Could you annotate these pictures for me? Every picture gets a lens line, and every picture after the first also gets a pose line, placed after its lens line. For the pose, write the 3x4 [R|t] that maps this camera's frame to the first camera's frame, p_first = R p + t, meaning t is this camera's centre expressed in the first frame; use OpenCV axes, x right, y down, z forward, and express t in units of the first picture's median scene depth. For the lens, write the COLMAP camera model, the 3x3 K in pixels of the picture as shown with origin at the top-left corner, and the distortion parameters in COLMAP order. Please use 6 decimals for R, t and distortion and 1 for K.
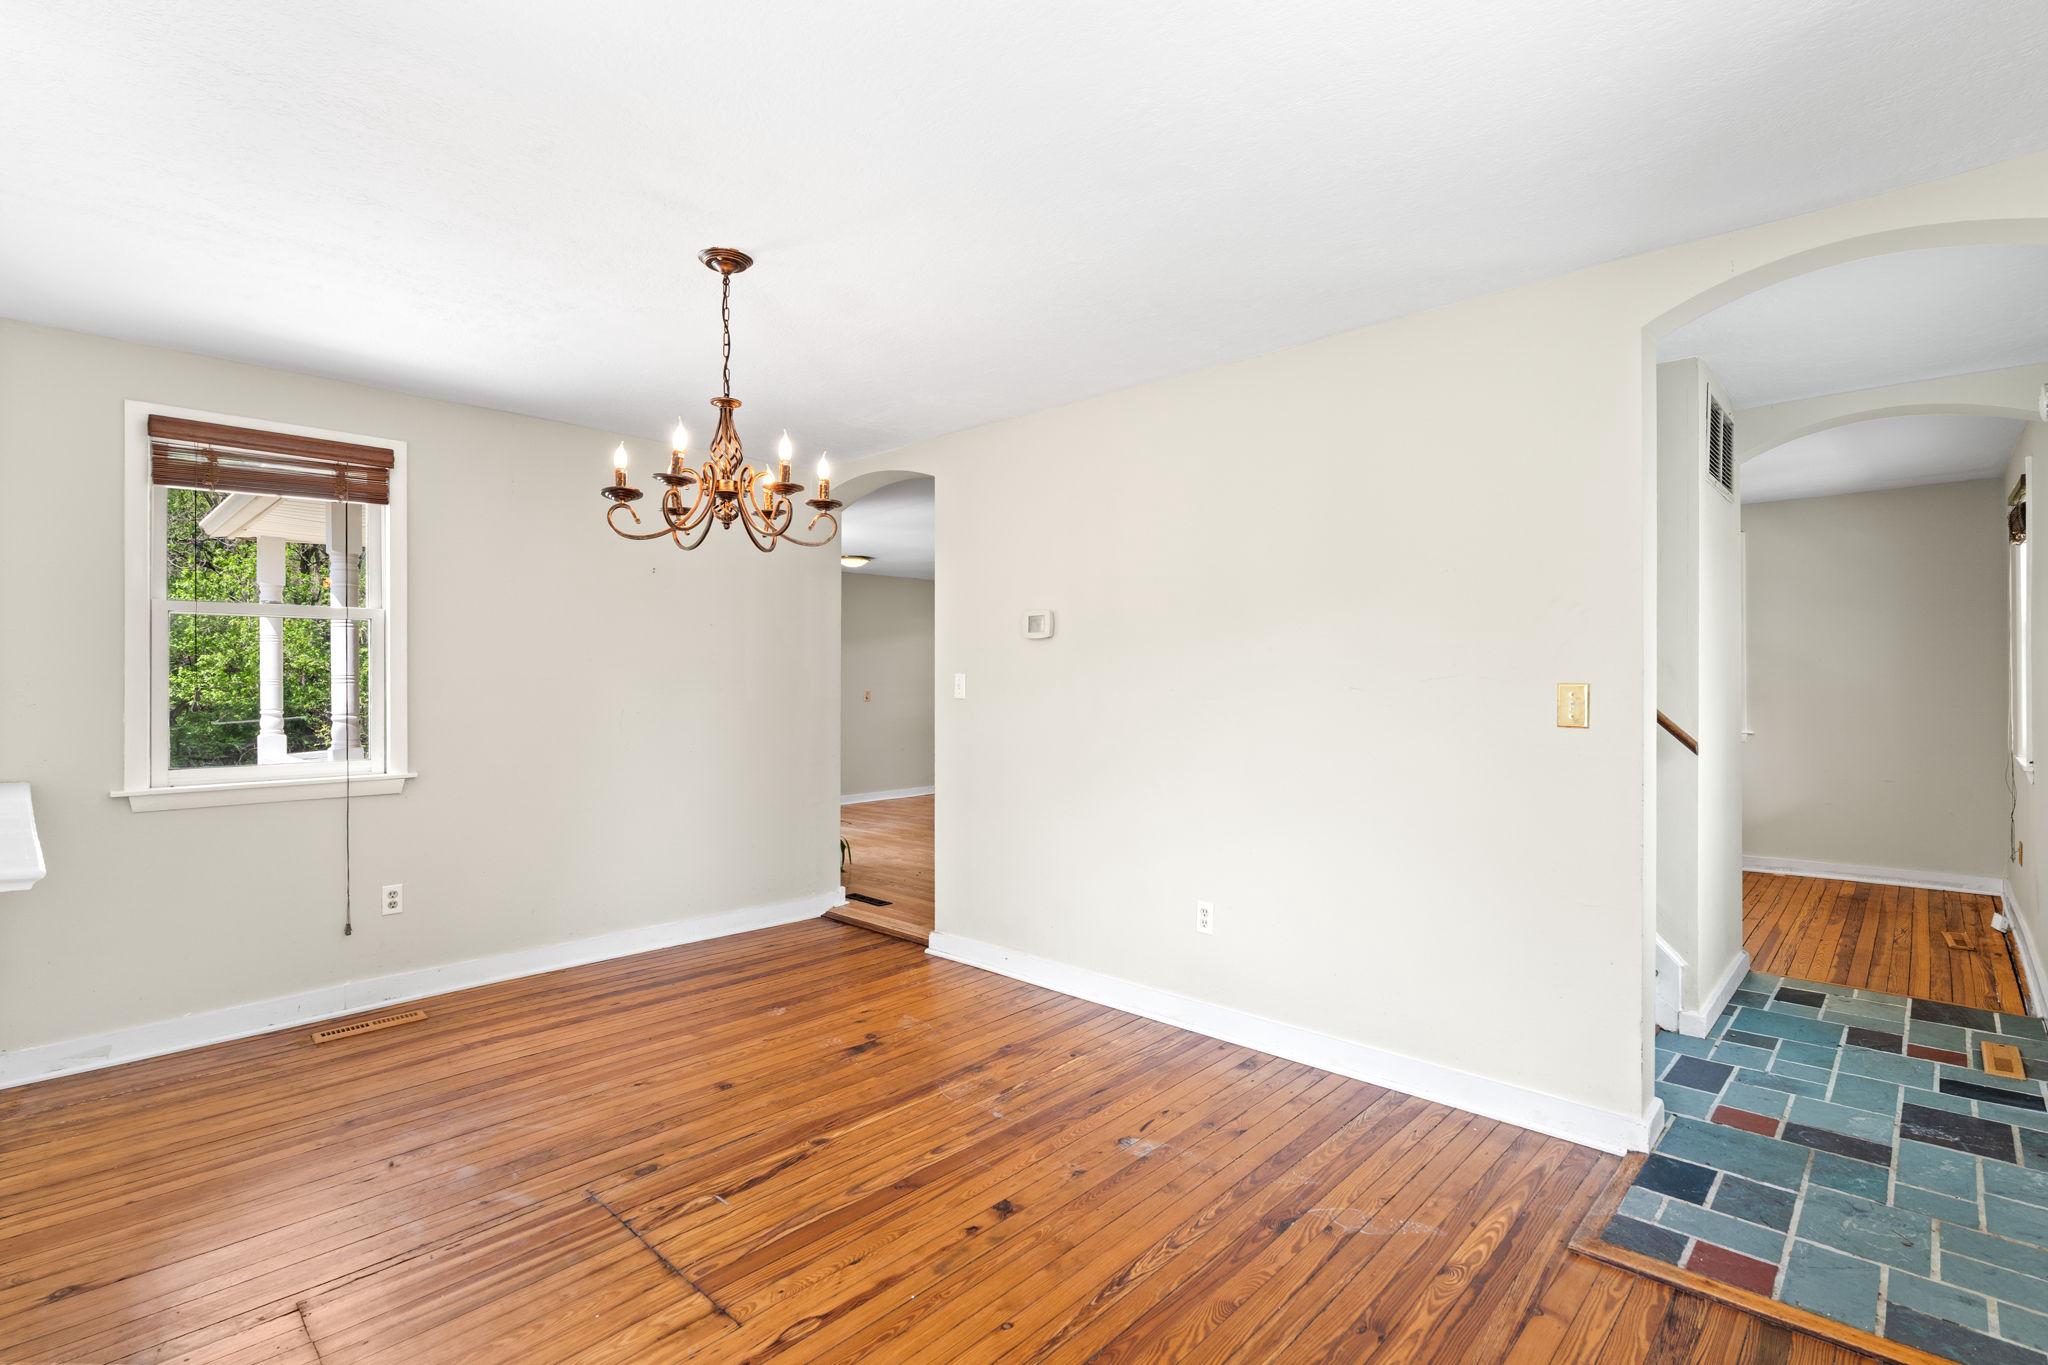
lens RADIAL K [[964.1, 0, 1037.5], [0, 964.1, 678.0], [0, 0, 1]] dist [-0.002077, 0.000262]
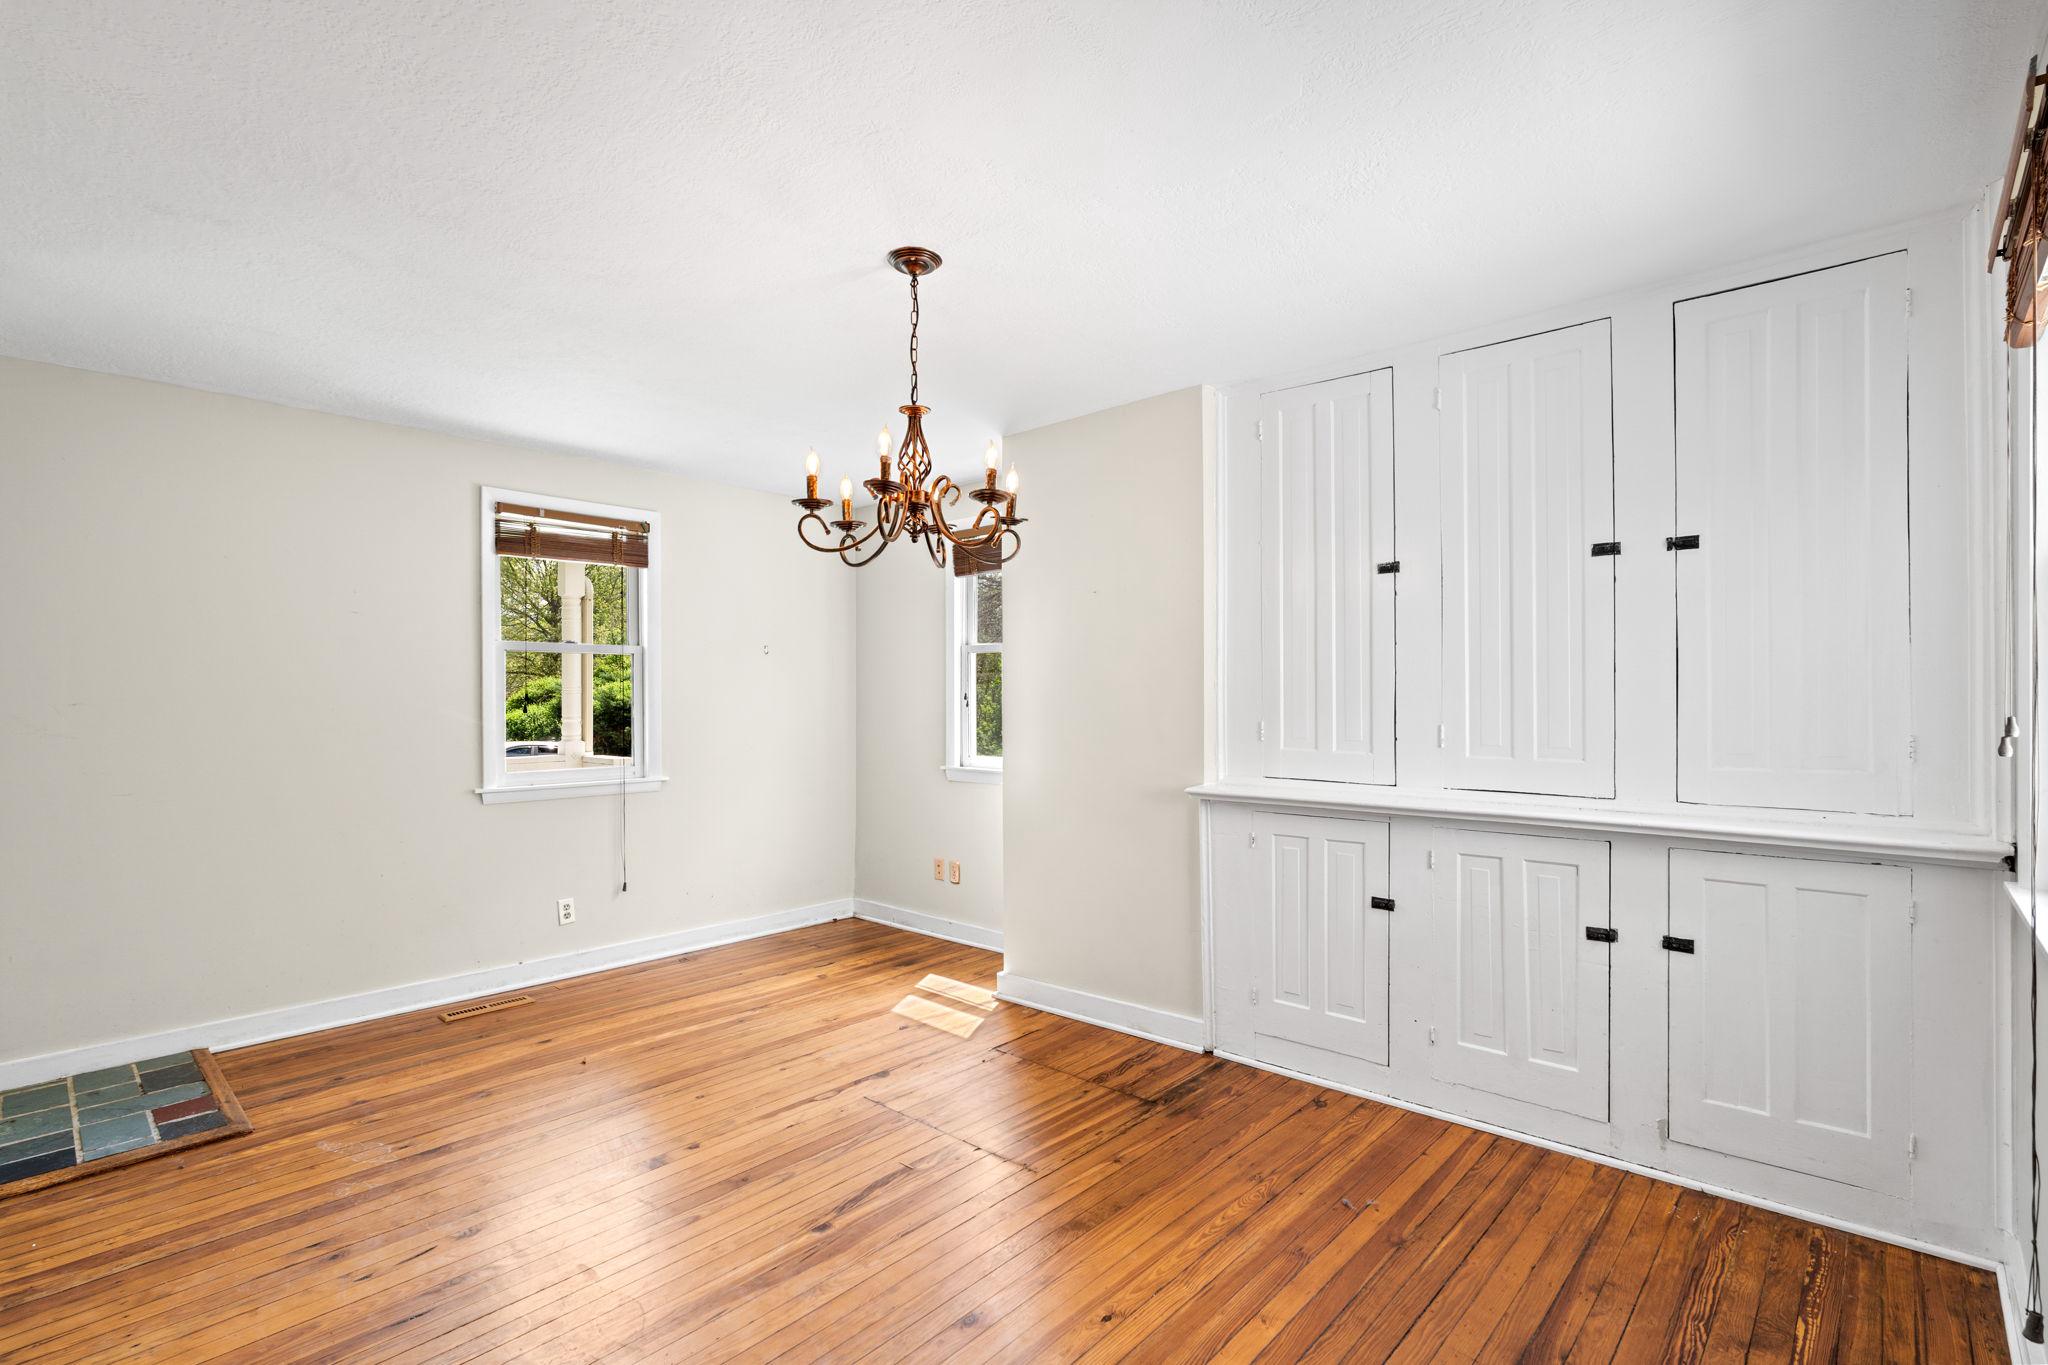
lens RADIAL K [[964.1, 0, 1037.5], [0, 964.1, 678.0], [0, 0, 1]] dist [-0.002077, 0.000262]
pose [[-0.999560, 0.005659, -0.029129, -0.434979], [0.006085, 0.999875, -0.014584, -0.007197], [0.029043, -0.014755, -0.999469, 2.061260]]
